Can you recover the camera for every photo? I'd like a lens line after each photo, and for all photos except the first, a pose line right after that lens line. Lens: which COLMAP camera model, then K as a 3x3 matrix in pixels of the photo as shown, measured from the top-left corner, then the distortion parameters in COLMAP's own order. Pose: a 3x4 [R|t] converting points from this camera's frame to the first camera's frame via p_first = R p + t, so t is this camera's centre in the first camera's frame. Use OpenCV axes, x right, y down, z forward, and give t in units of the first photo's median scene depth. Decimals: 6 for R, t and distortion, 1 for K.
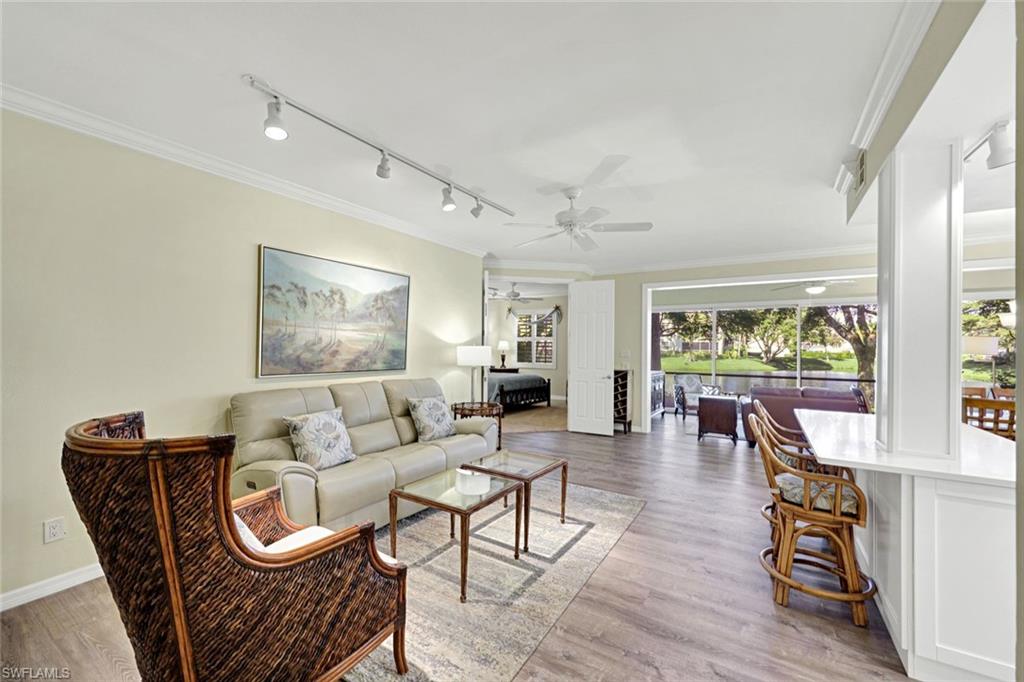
lens RADIAL K [[408.9, 0, 512.9], [0, 408.9, 343.4], [0, 0, 1]] dist [0.000781, -0.000167]
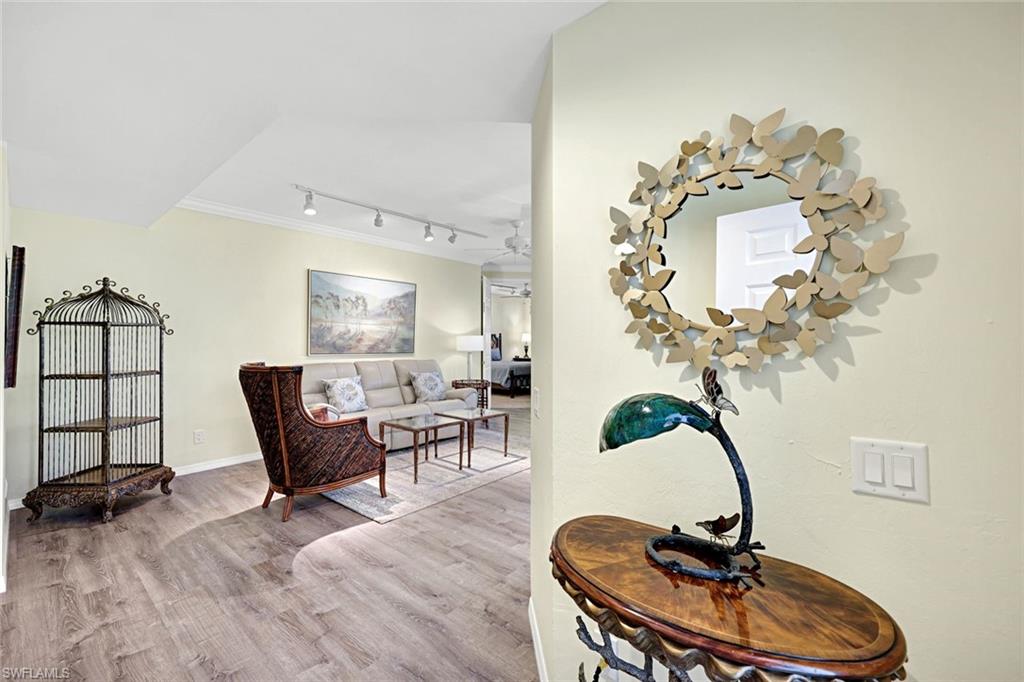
lens RADIAL K [[408.9, 0, 511.5], [0, 408.9, 339.1], [0, 0, 1]] dist [0.000781, -0.000167]
pose [[0.990509, -0.007013, -0.137270, 0.310359], [0.007453, 0.999969, 0.002688, 0.020664], [0.137247, -0.003685, 0.990530, -0.376249]]
